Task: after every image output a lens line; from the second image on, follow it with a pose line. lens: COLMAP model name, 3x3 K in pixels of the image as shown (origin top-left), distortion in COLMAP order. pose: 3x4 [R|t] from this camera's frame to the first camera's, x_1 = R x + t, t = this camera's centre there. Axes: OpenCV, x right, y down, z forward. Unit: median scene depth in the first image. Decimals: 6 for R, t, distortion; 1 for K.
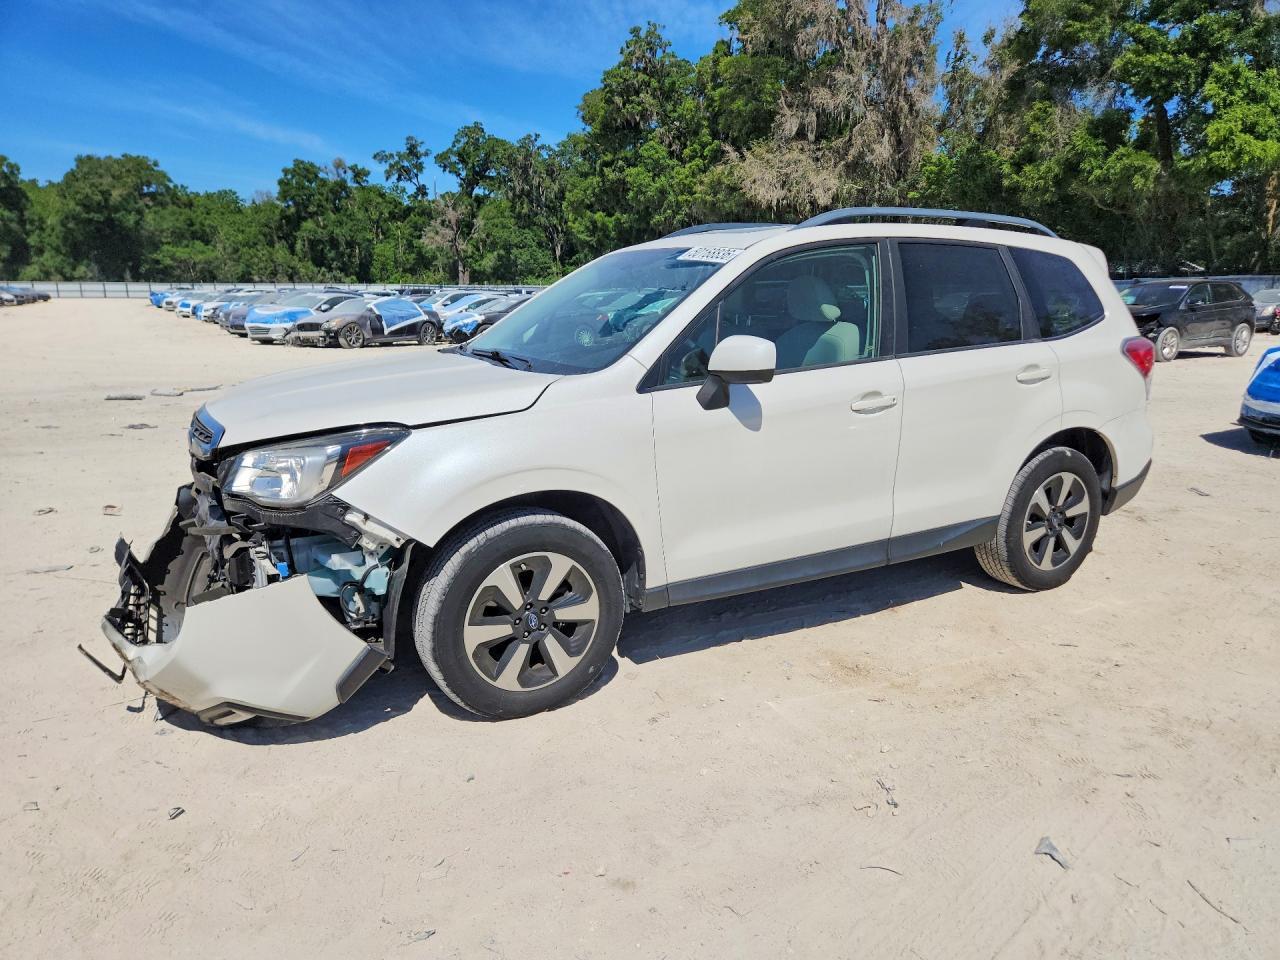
lens RADIAL K [[982.8, 0, 640.6], [0, 982.8, 471.7], [0, 0, 1]] dist [0.020826, -0.036644]
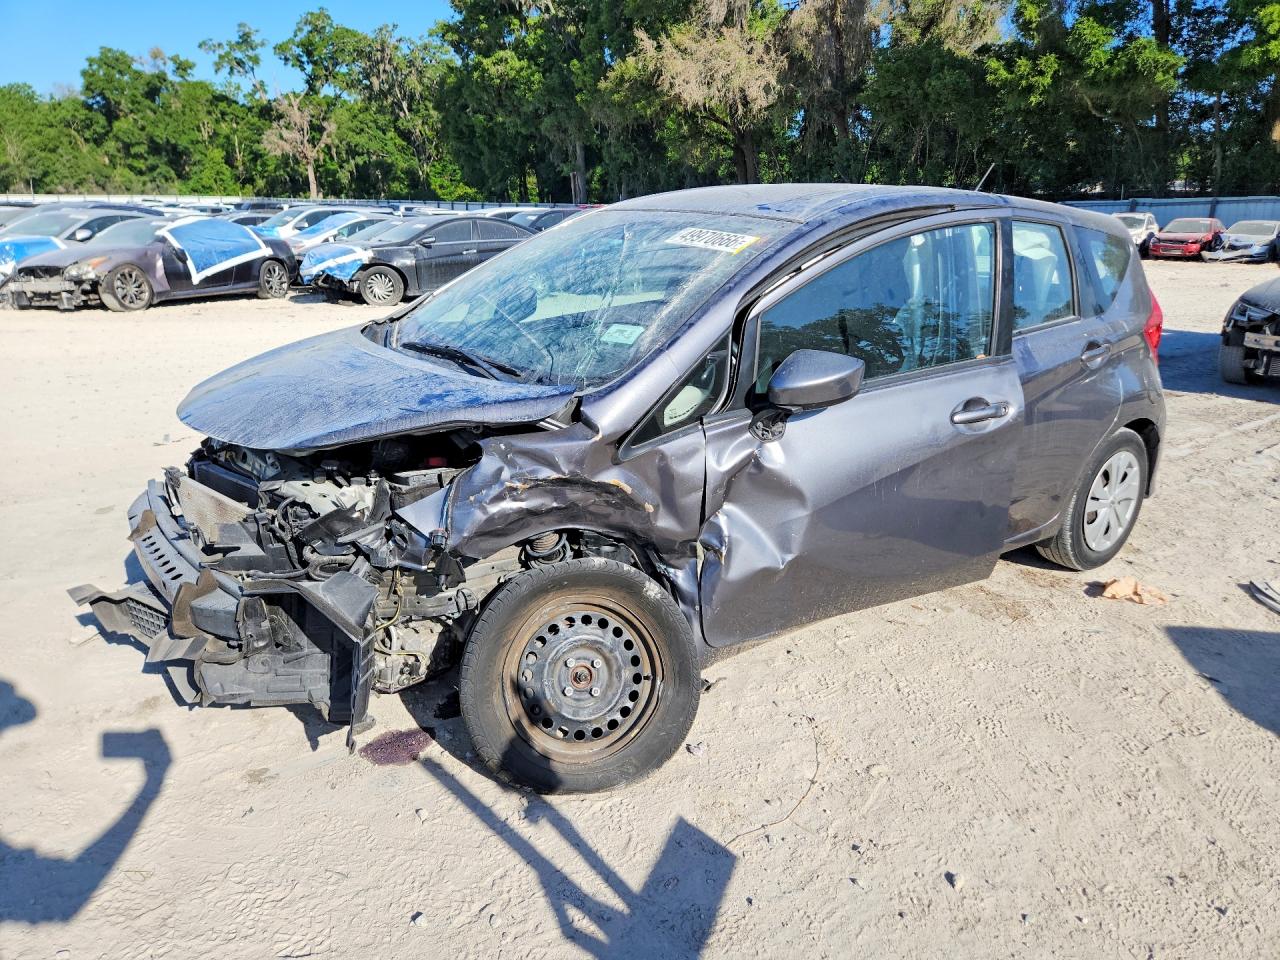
lens RADIAL K [[982.8, 0, 689.1], [0, 982.8, 476.1], [0, 0, 1]] dist [0.020826, -0.036644]
pose [[0.984525, -0.037532, 0.171176, -0.030026], [0.023002, 0.996021, 0.086094, -0.026982], [-0.173726, -0.080824, 0.981472, 0.144928]]
